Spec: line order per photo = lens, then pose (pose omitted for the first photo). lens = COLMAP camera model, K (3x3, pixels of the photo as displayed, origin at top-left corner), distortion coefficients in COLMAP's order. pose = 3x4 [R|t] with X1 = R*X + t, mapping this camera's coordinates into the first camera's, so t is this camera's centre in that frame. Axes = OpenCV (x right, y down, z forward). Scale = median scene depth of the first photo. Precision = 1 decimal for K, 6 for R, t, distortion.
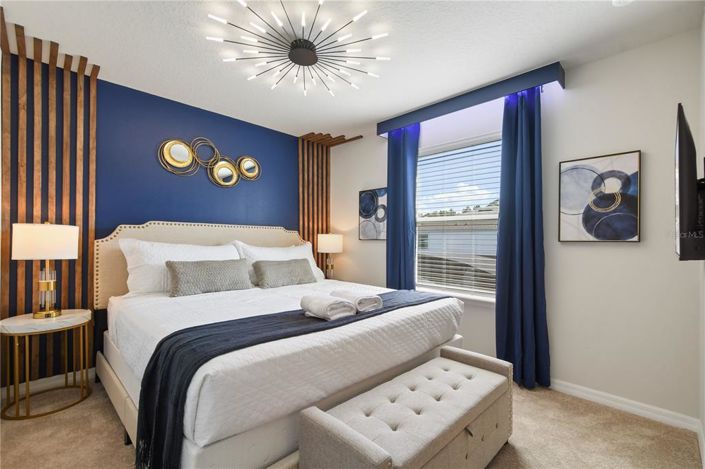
lens RADIAL K [[312.6, 0, 352.9], [0, 312.6, 236.2], [0, 0, 1]] dist [-0.002315, -0.000526]
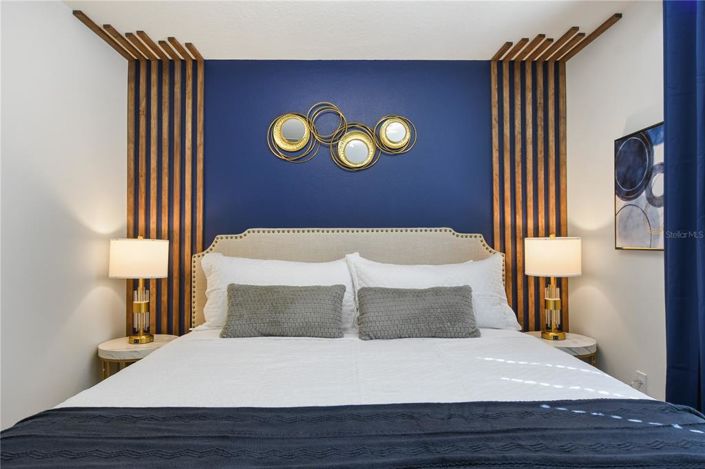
lens RADIAL K [[440.8, 0, 352.5], [0, 440.8, 240.4], [0, 0, 1]] dist [0.005958, -0.001094]
pose [[0.719741, -0.018688, -0.693992, 0.197467], [0.023814, 0.999714, -0.002223, -0.009057], [0.693835, -0.014927, 0.719980, 0.305381]]
